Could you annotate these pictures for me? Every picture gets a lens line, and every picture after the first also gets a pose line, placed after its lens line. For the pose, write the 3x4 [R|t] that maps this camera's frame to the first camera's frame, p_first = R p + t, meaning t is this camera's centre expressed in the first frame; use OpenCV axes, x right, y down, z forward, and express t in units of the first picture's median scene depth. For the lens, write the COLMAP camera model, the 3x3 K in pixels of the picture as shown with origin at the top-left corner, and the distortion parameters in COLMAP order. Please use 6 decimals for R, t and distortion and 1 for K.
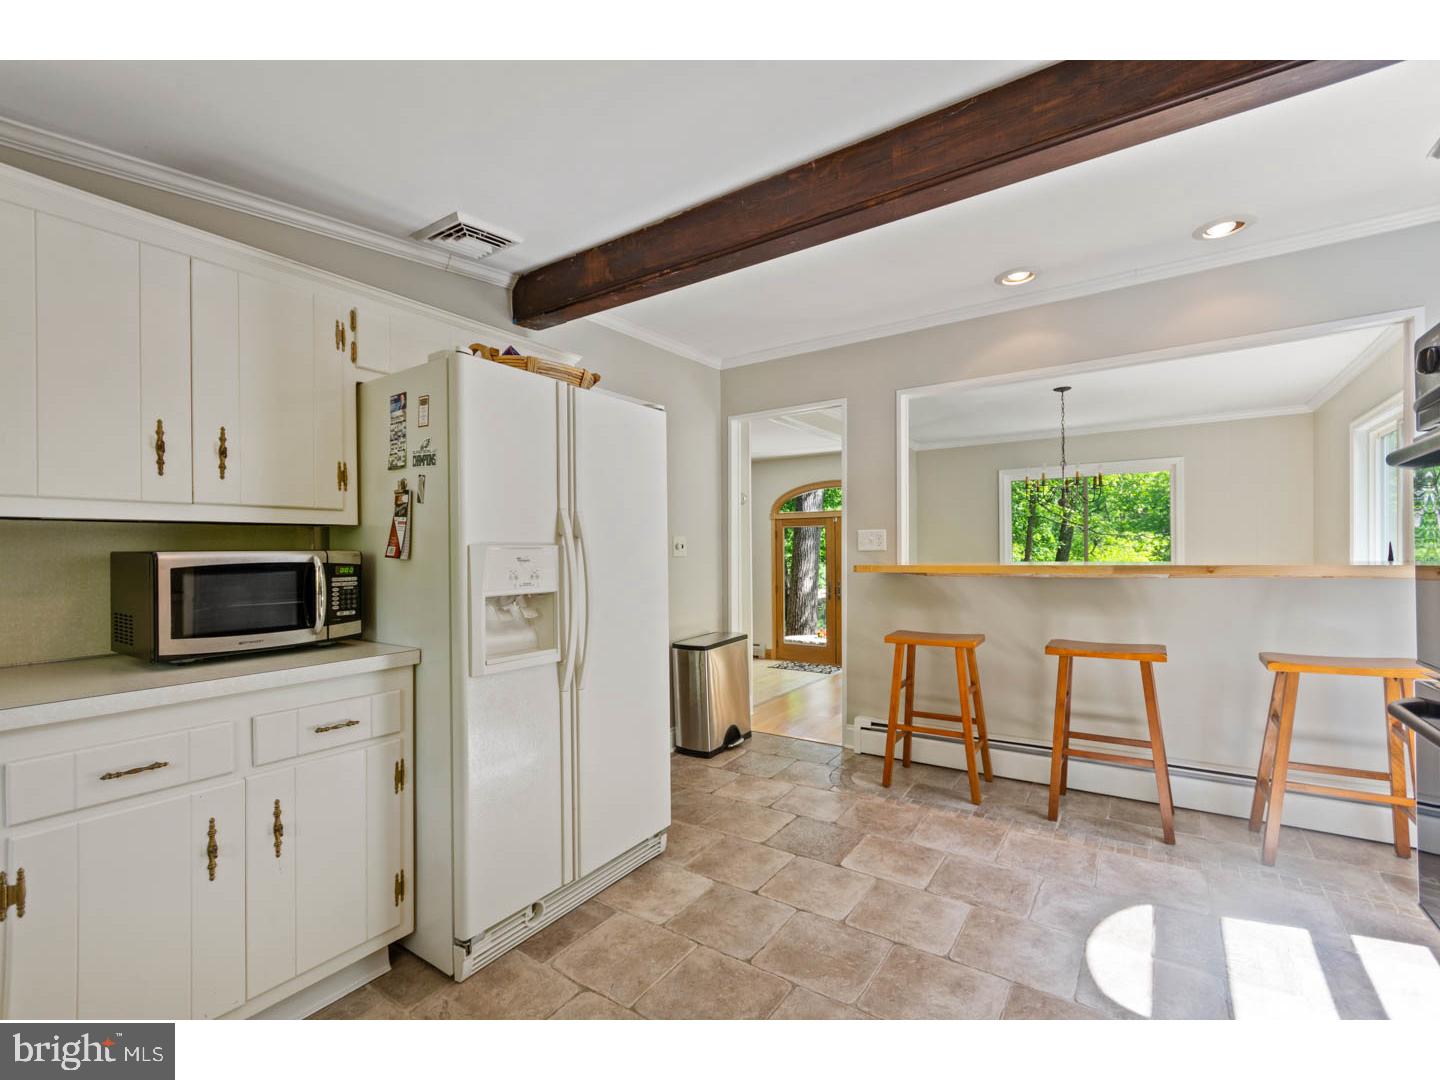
lens RADIAL K [[652.7, 0, 711.7], [0, 652.7, 544.3], [0, 0, 1]] dist [-0.000754, -0.000920]
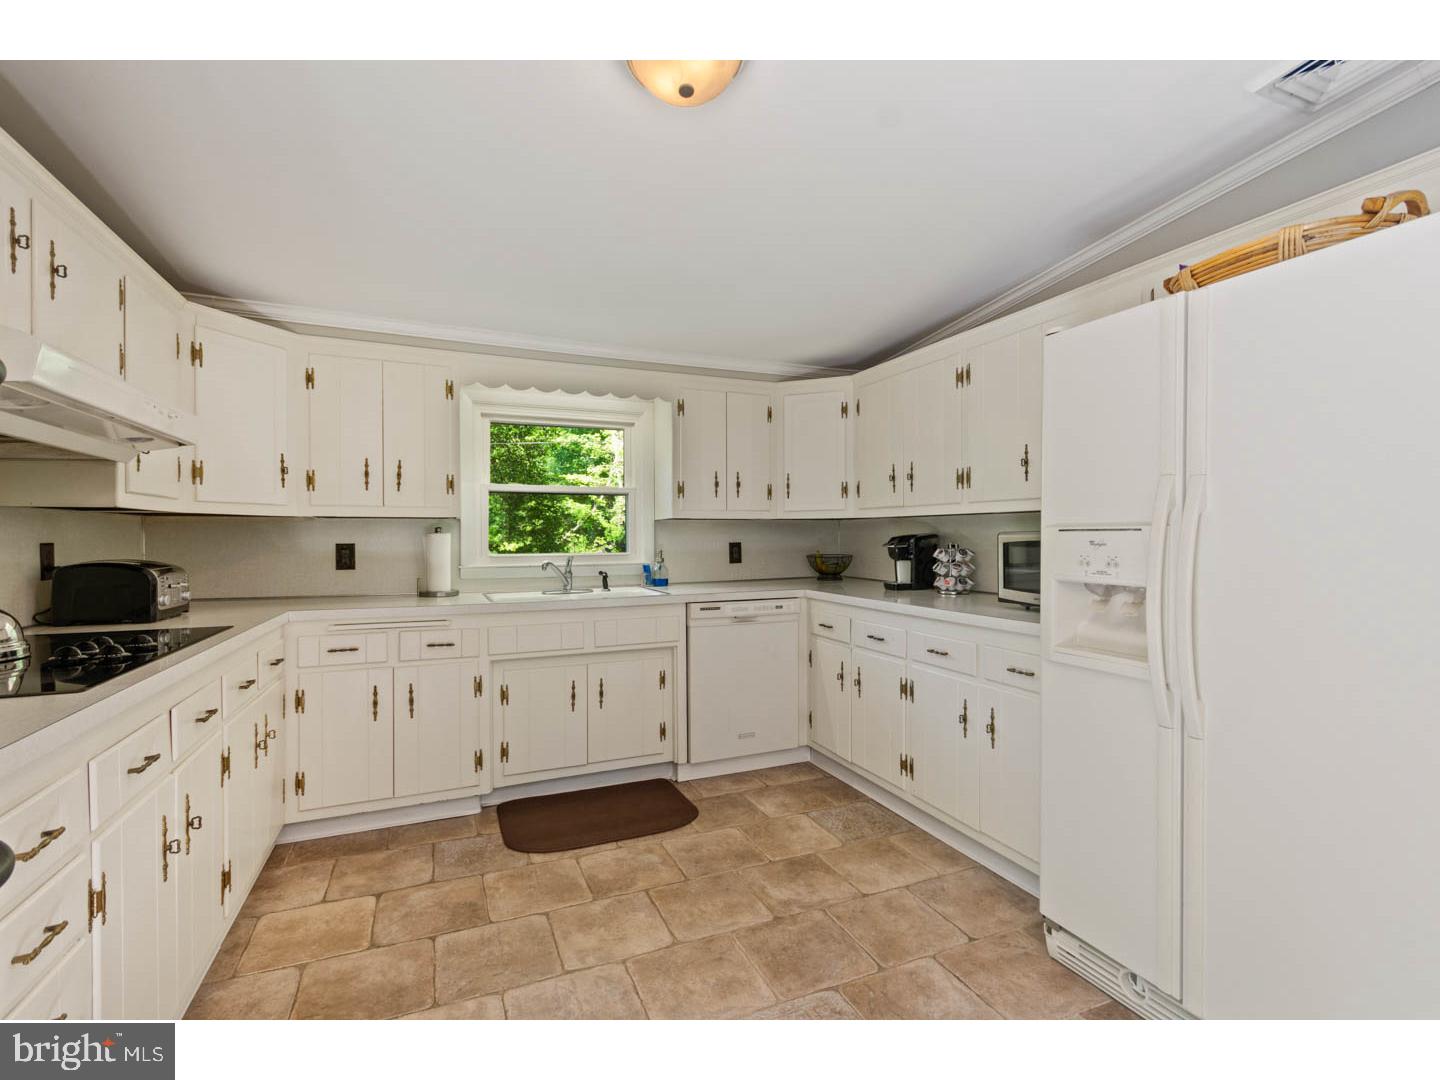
lens RADIAL K [[652.7, 0, 718.0], [0, 652.7, 543.9], [0, 0, 1]] dist [-0.000754, -0.000920]
pose [[-0.548445, 0.018829, -0.835974, 0.695991], [0.012609, 0.999819, 0.014248, 0.006220], [0.836091, -0.002726, -0.548583, 1.059359]]
